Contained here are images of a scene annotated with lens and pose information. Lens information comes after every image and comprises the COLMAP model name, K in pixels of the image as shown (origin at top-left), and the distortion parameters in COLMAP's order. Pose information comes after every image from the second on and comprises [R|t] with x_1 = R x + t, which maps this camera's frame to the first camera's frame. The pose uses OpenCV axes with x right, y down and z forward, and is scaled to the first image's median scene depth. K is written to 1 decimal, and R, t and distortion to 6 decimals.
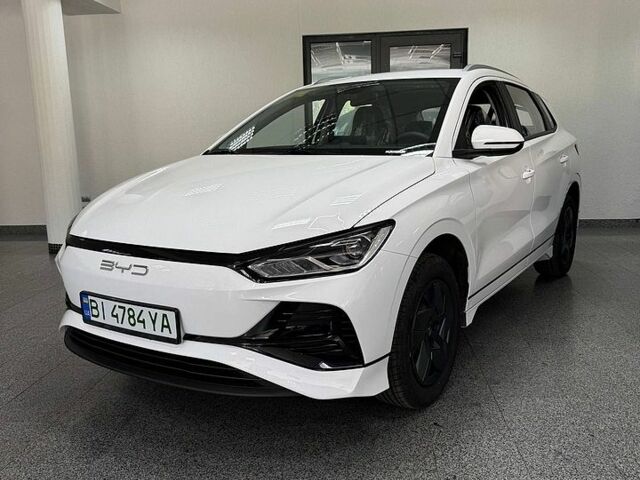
lens RADIAL K [[598.0, 0, 320.0], [0, 598.0, 240.0], [0, 0, 1]] dist [0.177704, -0.393440]
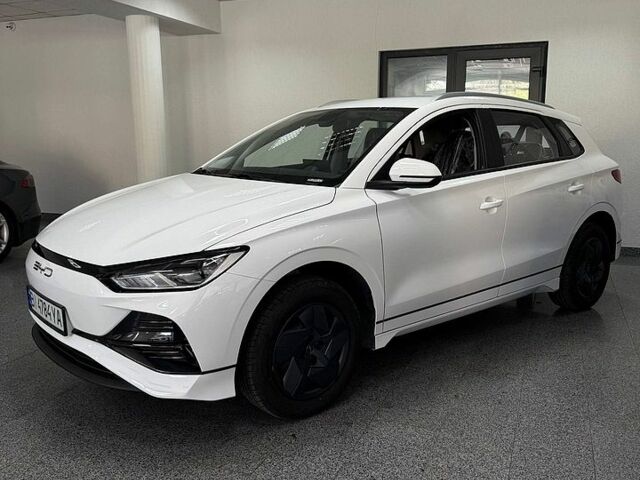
lens RADIAL K [[598.0, 0, 320.0], [0, 598.0, 240.0], [0, 0, 1]] dist [0.177704, -0.393440]
pose [[0.960675, 0.070284, -0.268633, 0.534419], [-0.070357, 0.997478, 0.009366, -0.063107], [0.268614, 0.009903, 0.963197, -0.038981]]
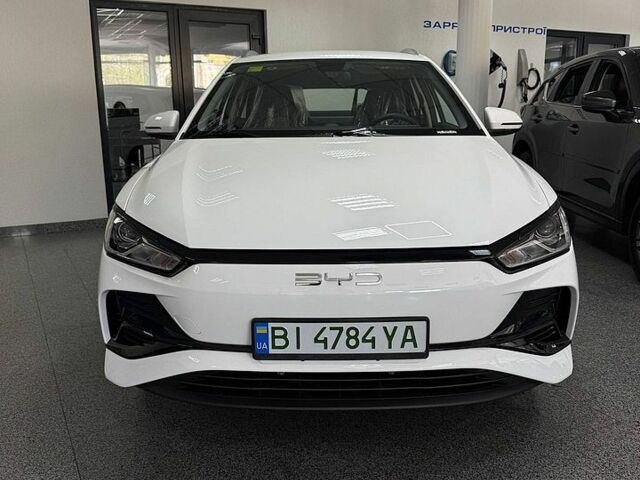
lens RADIAL K [[598.0, 0, 320.0], [0, 598.0, 240.0], [0, 0, 1]] dist [0.177704, -0.393440]
pose [[0.834015, -0.100925, 0.542433, -0.756059], [0.087064, 0.994884, 0.051243, -0.047817], [-0.544830, 0.004489, 0.838535, 0.340314]]
